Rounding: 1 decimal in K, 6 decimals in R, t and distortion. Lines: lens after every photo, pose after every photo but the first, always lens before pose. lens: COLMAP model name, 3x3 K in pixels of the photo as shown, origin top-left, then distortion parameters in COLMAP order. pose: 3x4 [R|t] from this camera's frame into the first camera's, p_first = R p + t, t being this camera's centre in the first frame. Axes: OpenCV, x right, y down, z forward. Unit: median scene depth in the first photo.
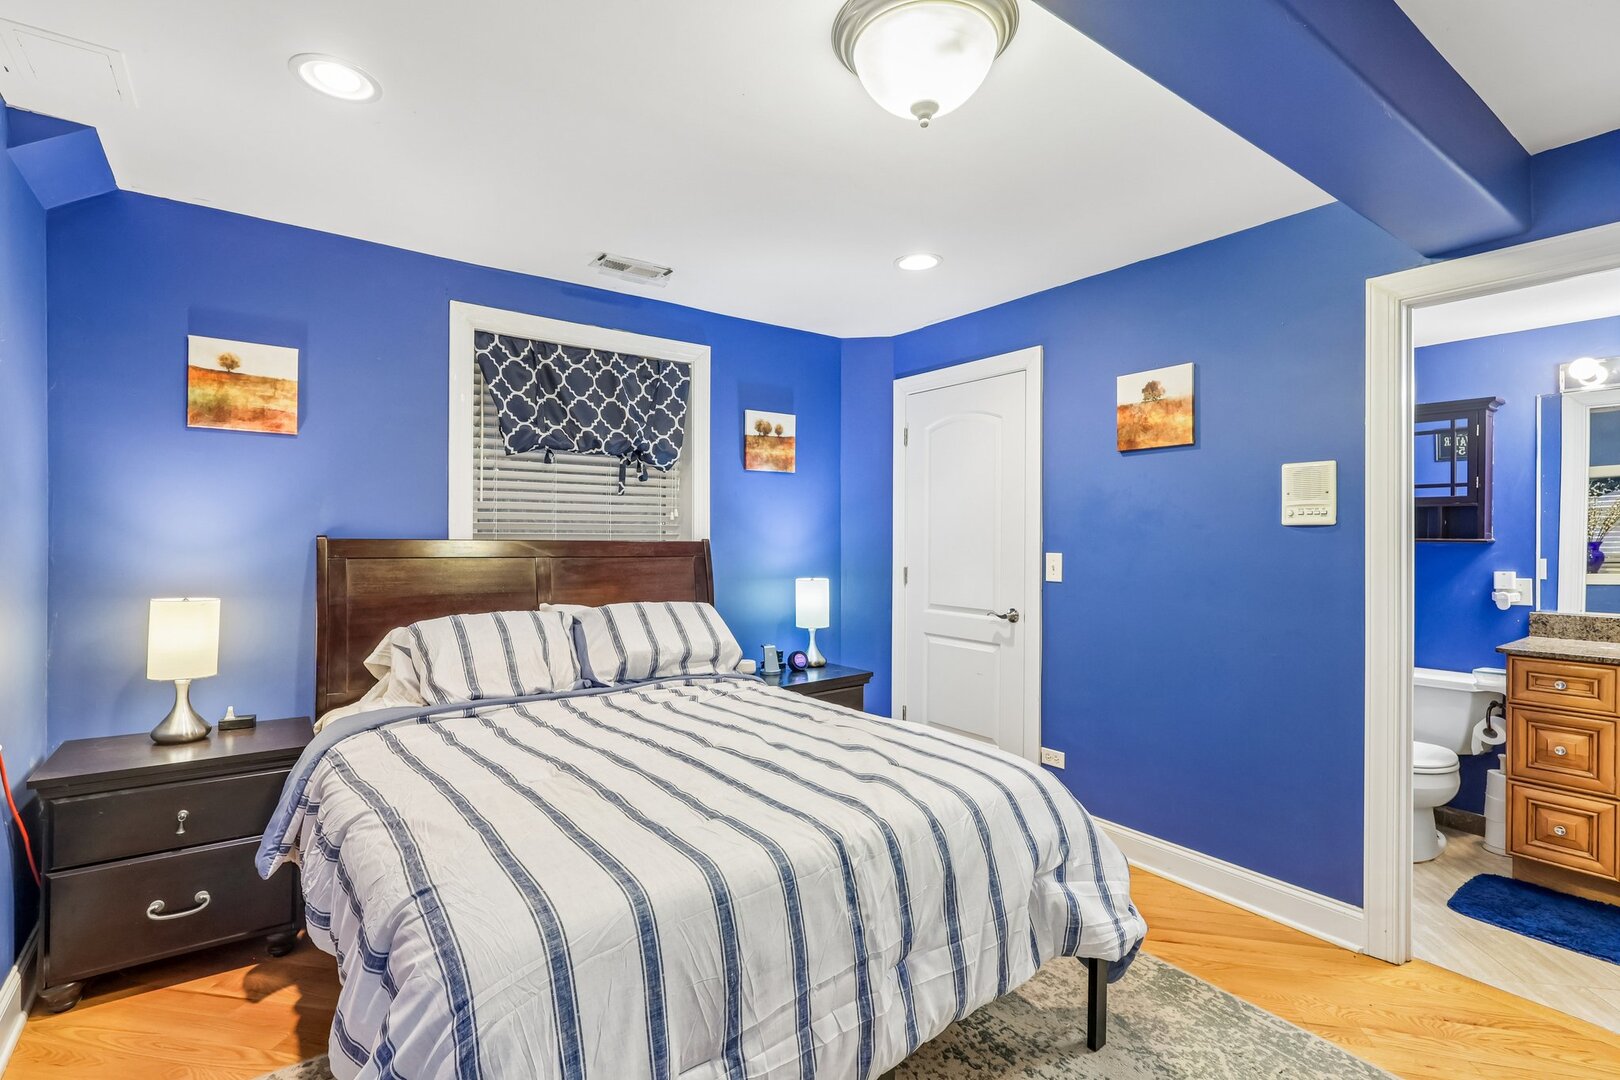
lens RADIAL K [[752.4, 0, 800.1], [0, 752.4, 539.3], [0, 0, 1]] dist [0.003155, 0.000030]
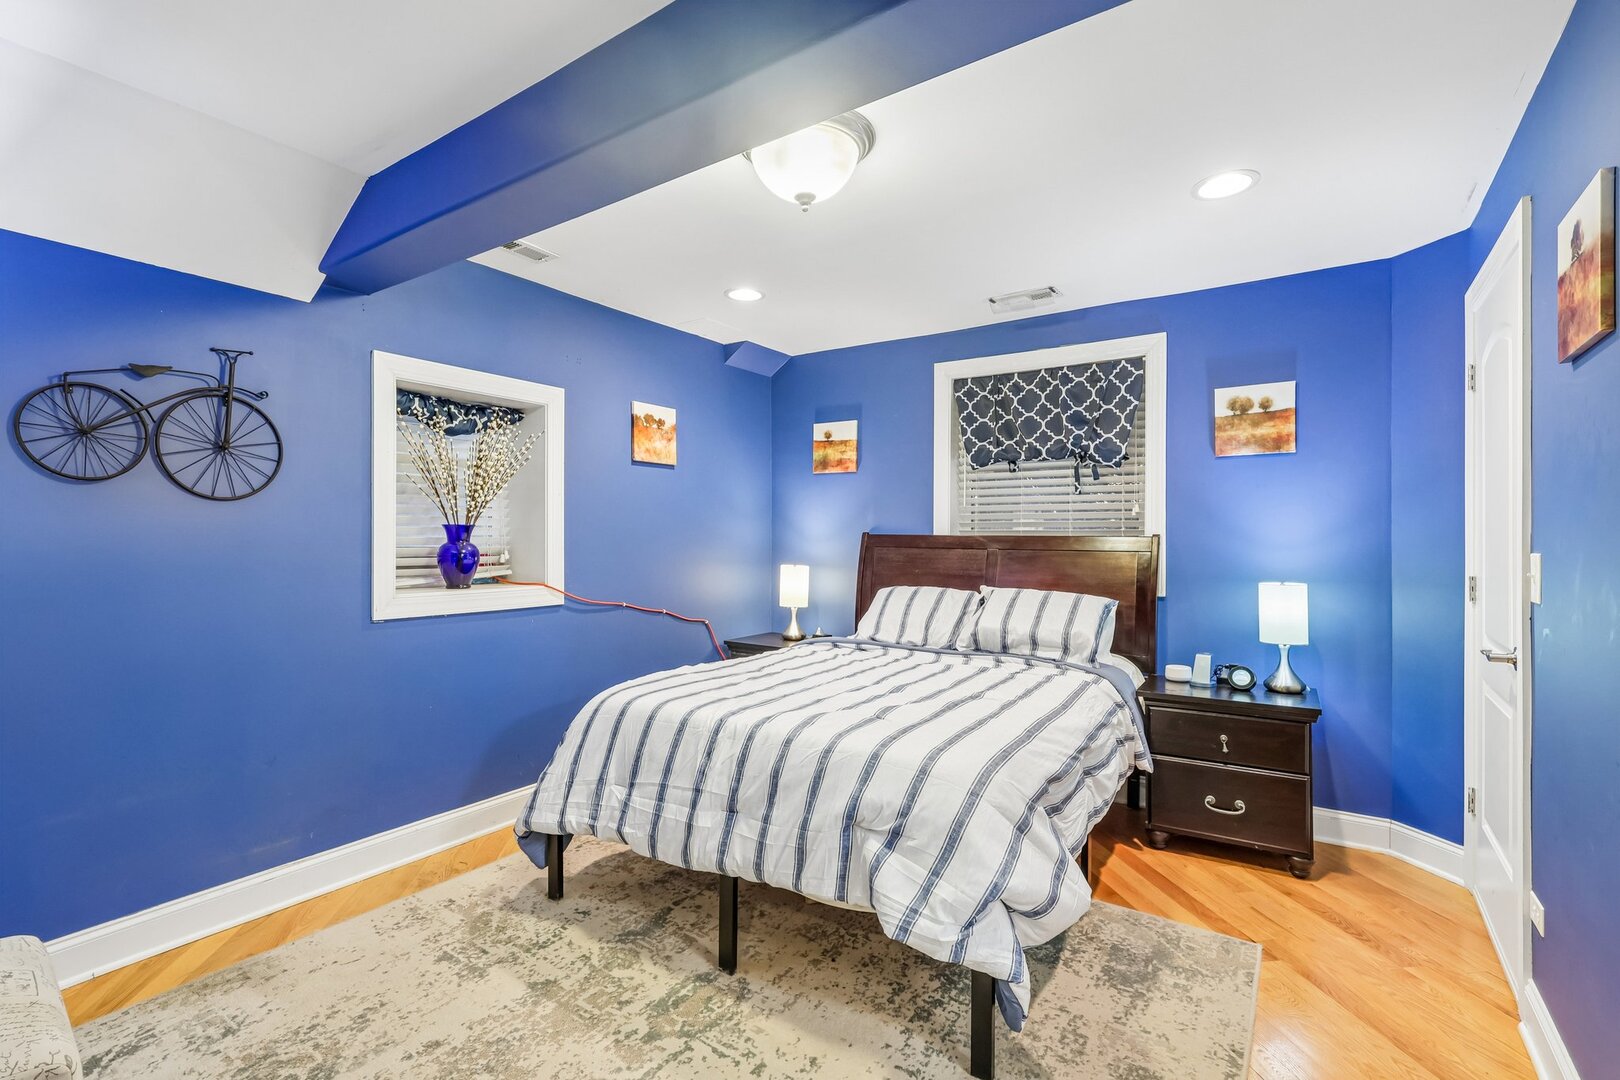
lens RADIAL K [[752.4, 0, 807.0], [0, 752.4, 542.9], [0, 0, 1]] dist [0.003155, 0.000030]
pose [[0.329493, 0.003536, -0.944151, 0.737570], [-0.005950, 0.999981, 0.001668, 0.013498], [0.944139, 0.005068, 0.329508, 0.302484]]
